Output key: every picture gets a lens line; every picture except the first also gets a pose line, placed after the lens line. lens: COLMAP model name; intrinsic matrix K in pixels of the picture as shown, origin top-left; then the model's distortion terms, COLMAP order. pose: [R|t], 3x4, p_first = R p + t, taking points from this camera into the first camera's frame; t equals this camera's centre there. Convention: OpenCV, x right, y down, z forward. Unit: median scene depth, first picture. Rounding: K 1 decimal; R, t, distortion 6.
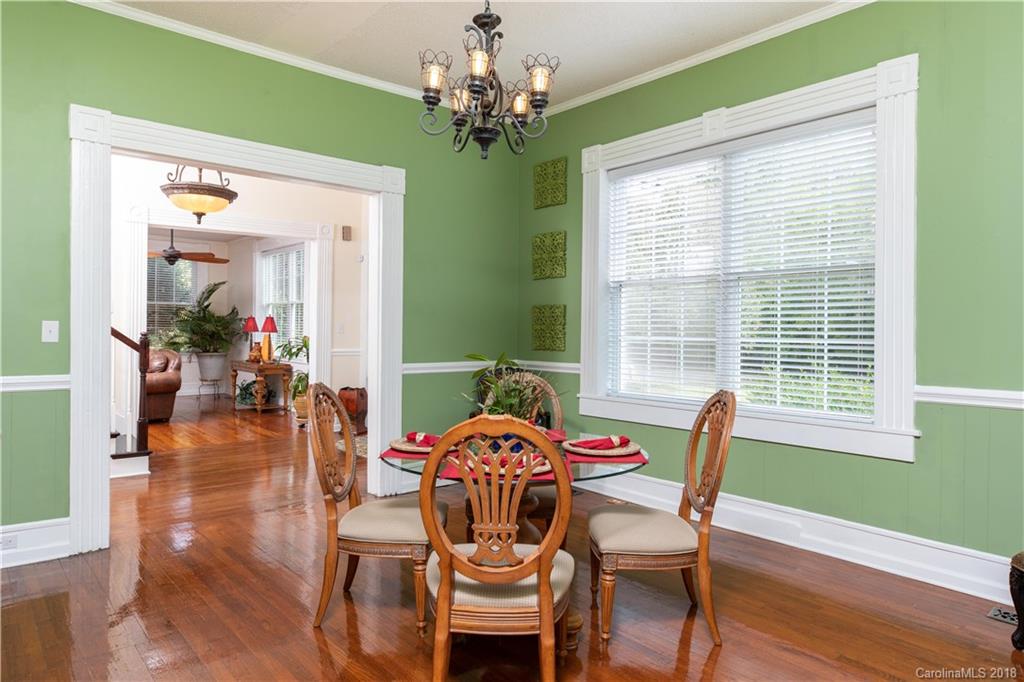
lens RADIAL K [[617.9, 0, 516.7], [0, 617.9, 343.6], [0, 0, 1]] dist [0.014890, 0.001496]
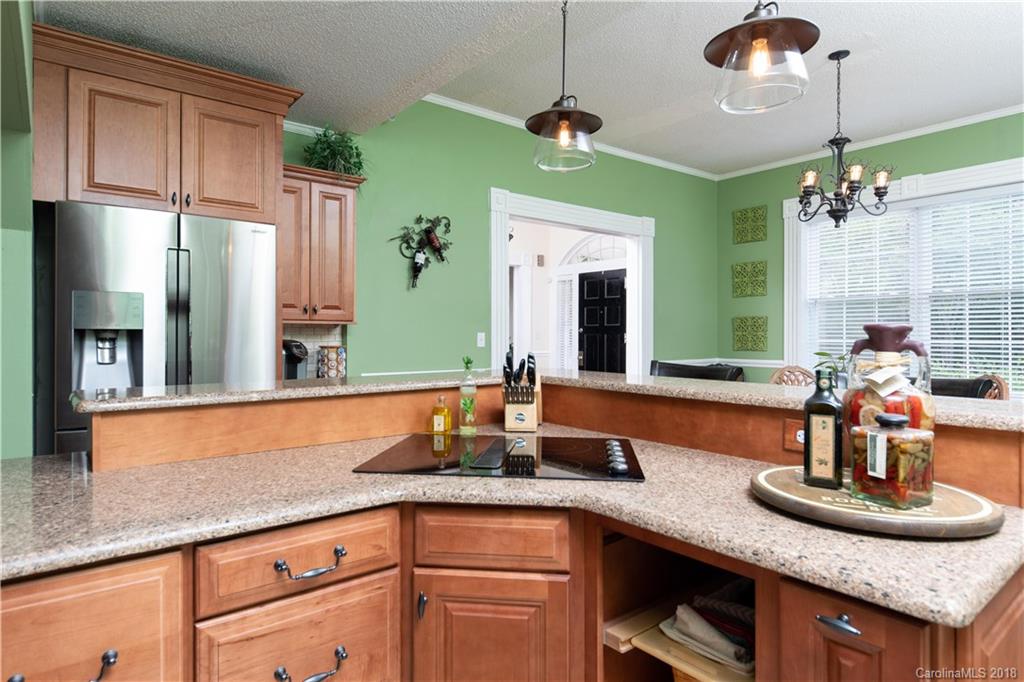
lens RADIAL K [[569.5, 0, 509.3], [0, 569.5, 338.5], [0, 0, 1]] dist [0.008654, 0.000058]
pose [[0.998961, -0.008018, -0.044868, -0.445911], [0.007327, 0.999852, -0.015552, -0.000075], [0.044986, 0.015208, 0.998872, -0.263678]]
